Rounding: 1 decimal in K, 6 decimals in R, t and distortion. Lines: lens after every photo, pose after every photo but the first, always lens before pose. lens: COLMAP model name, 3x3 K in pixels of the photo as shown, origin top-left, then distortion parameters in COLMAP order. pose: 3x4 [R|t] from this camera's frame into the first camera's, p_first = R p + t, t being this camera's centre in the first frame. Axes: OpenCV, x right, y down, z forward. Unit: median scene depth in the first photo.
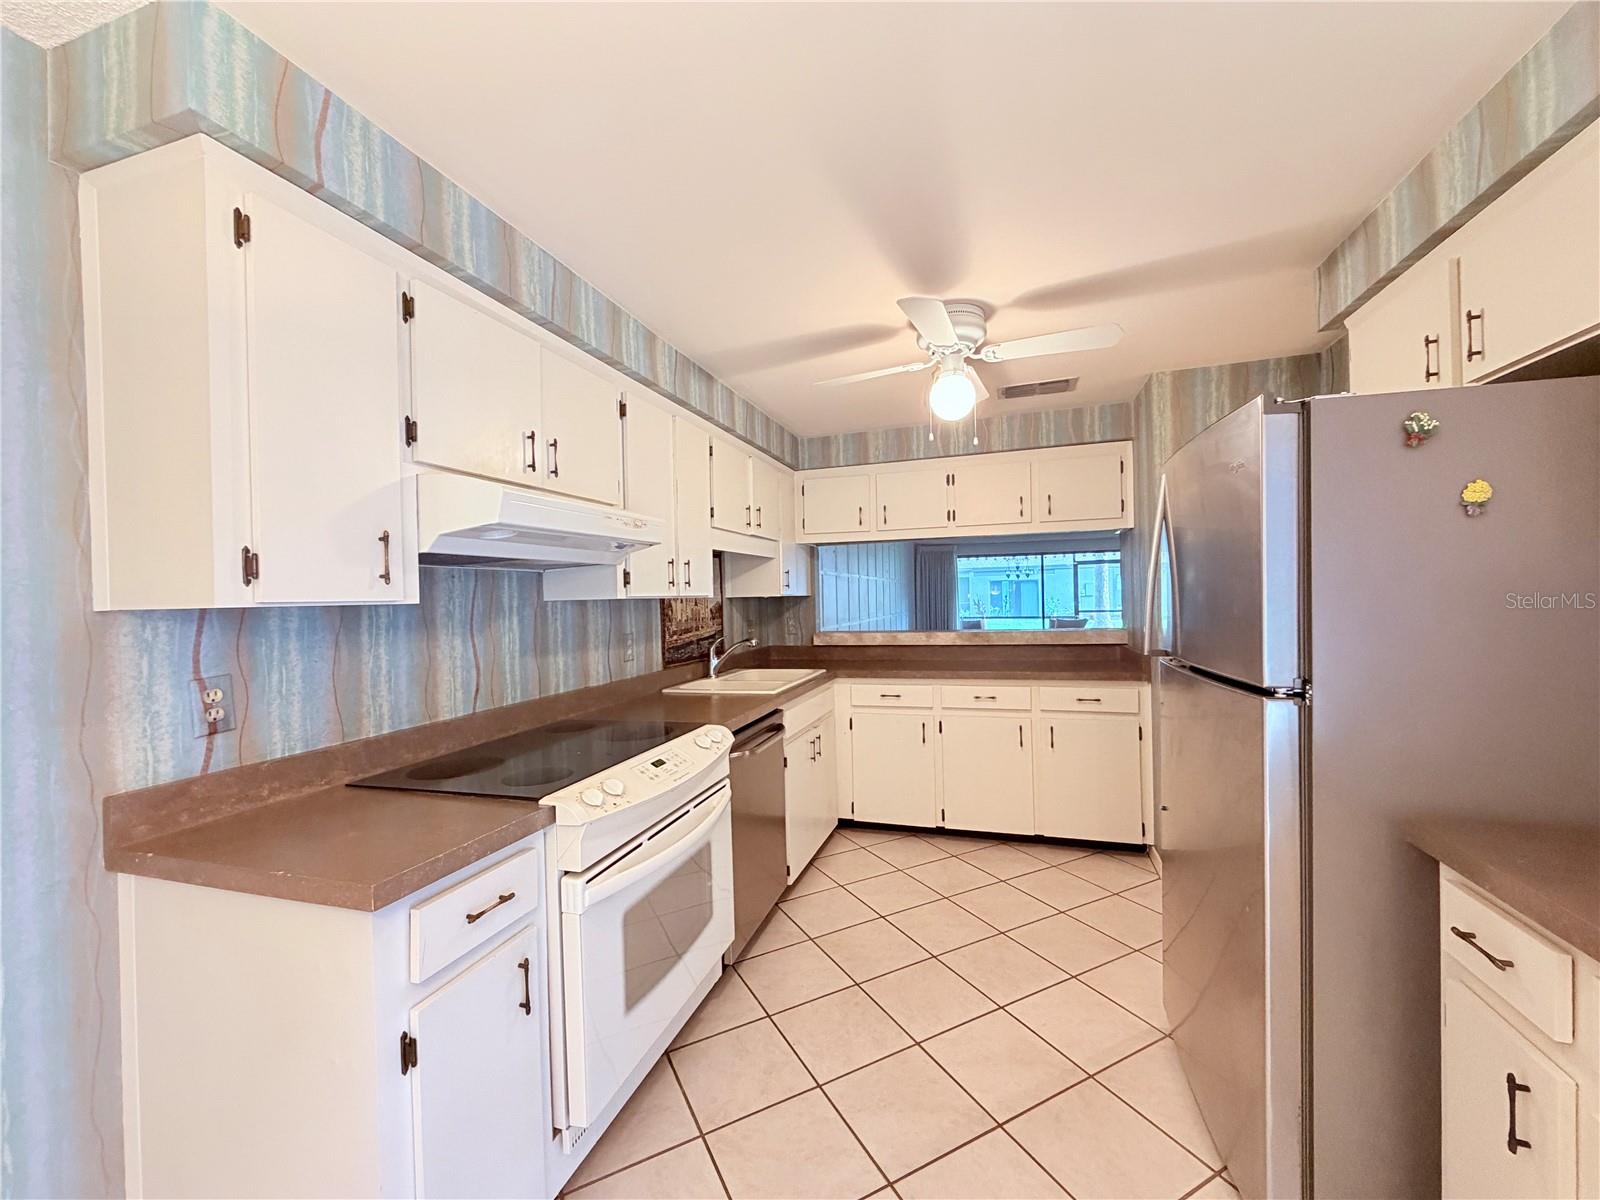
lens RADIAL K [[633.0, 0, 803.8], [0, 633.0, 602.8], [0, 0, 1]] dist [0.000881, 0.000093]
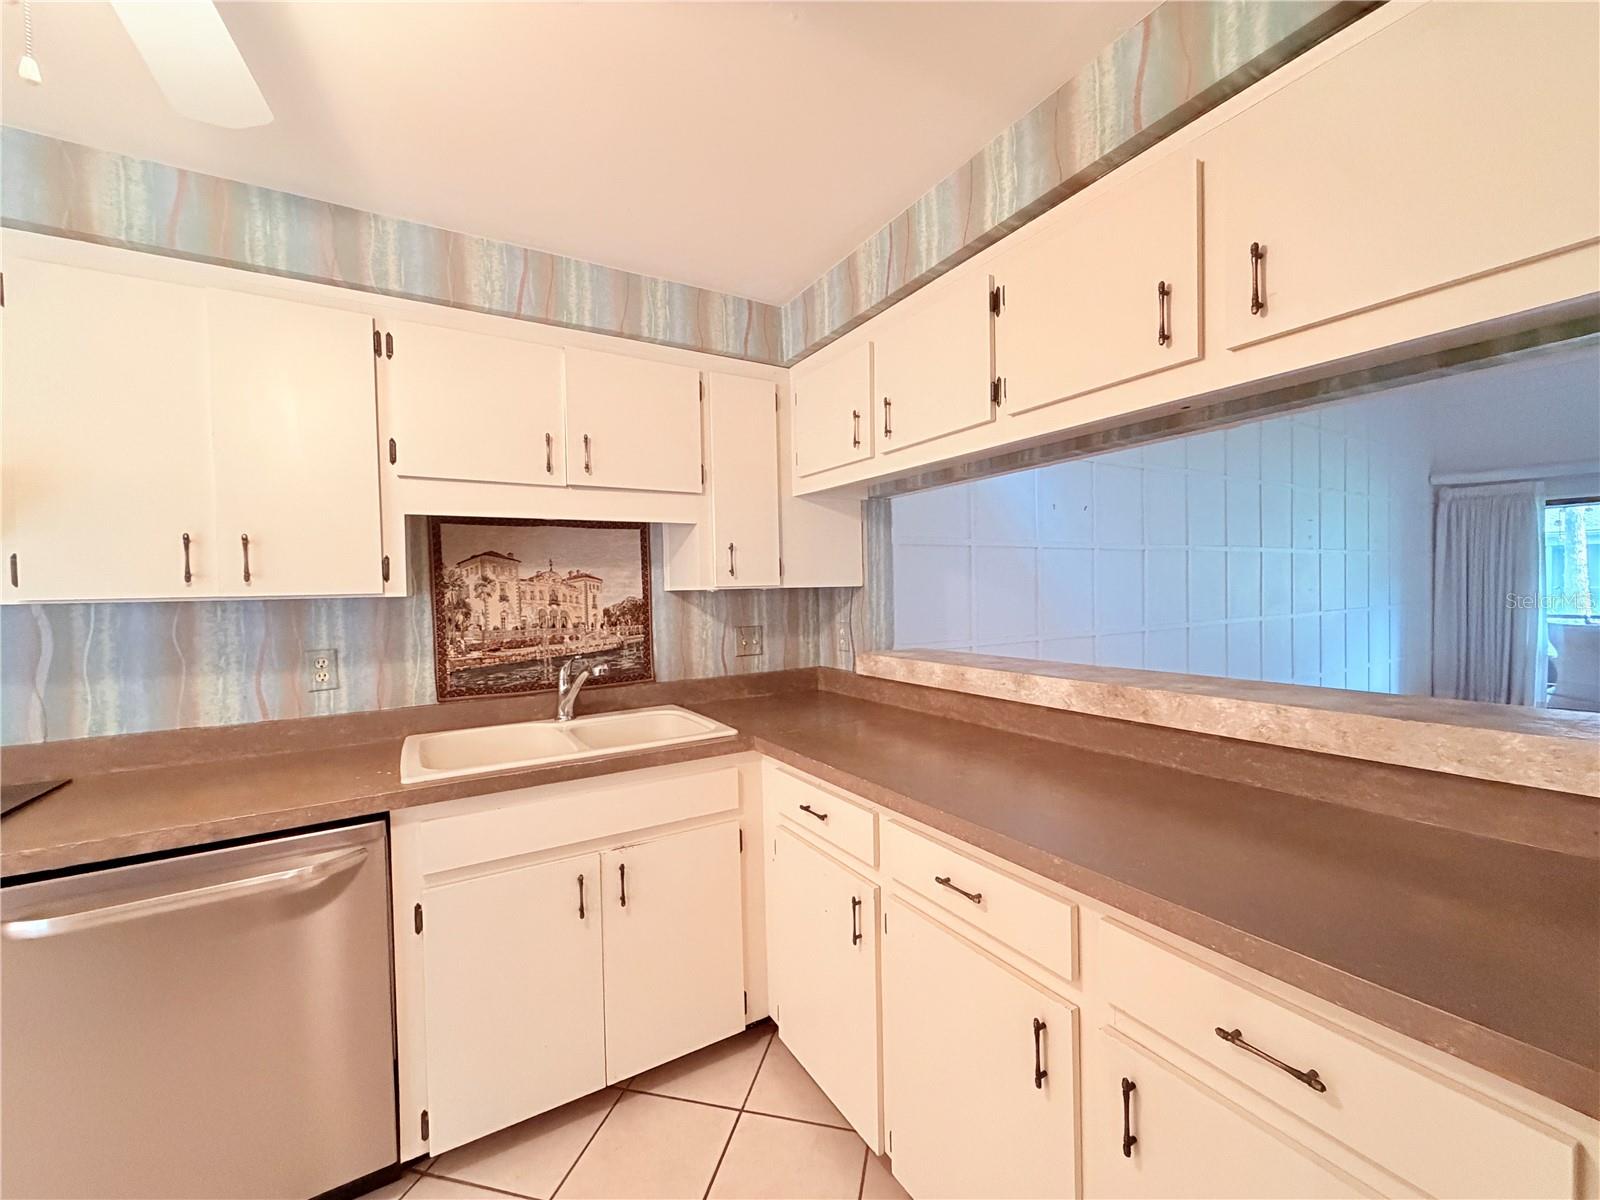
lens RADIAL K [[633.0, 0, 809.0], [0, 633.0, 603.6], [0, 0, 1]] dist [0.000881, 0.000093]
pose [[0.759681, 0.023437, -0.649873, 0.476050], [-0.003224, 0.999474, 0.032276, -0.019677], [0.650287, -0.022424, 0.759357, 0.731201]]
